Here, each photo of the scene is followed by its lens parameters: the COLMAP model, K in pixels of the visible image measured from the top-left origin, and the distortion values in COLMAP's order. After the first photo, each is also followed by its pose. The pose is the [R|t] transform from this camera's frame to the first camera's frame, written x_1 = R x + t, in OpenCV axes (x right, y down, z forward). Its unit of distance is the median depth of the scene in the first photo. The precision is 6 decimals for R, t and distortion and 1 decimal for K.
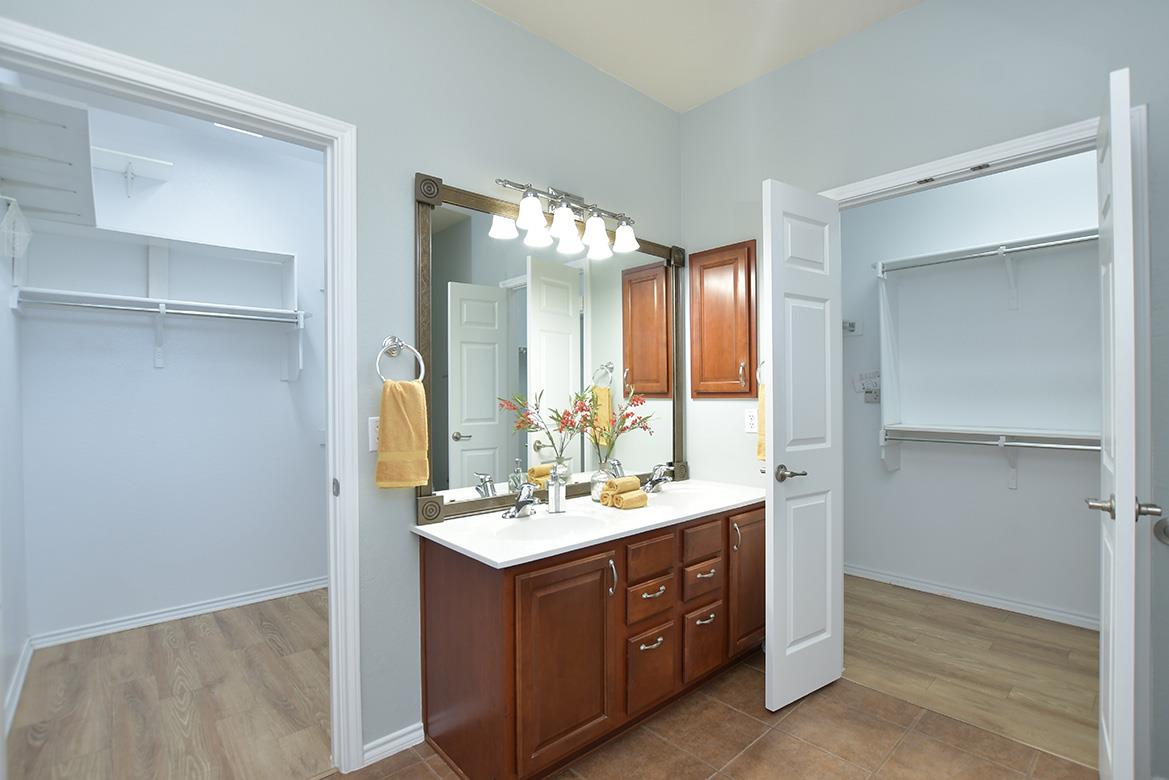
lens RADIAL K [[540.4, 0, 585.1], [0, 540.4, 396.1], [0, 0, 1]] dist [-0.022900, 0.002126]
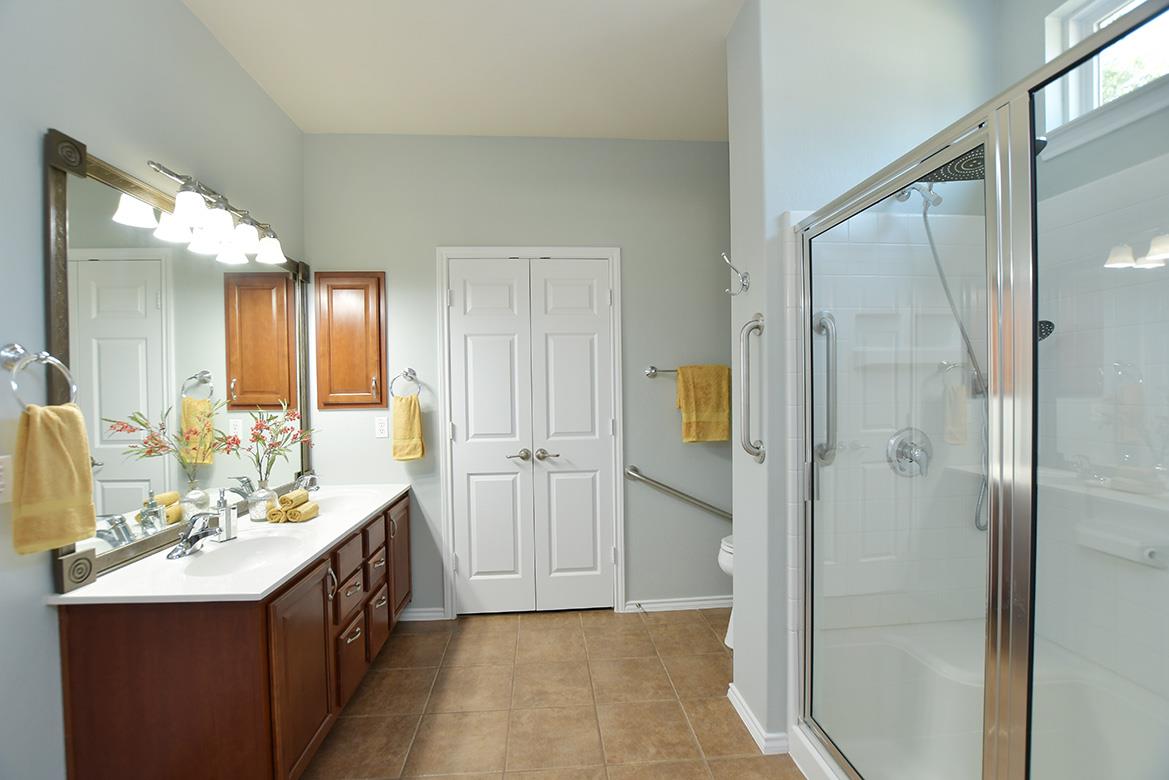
lens RADIAL K [[513.1, 0, 573.9], [0, 513.1, 391.1], [0, 0, 1]] dist [-0.030375, 0.001671]
pose [[0.615847, -0.005615, 0.787846, -0.334949], [0.007728, 0.999970, 0.001087, -0.033560], [-0.787828, 0.005419, 0.615872, -0.003793]]
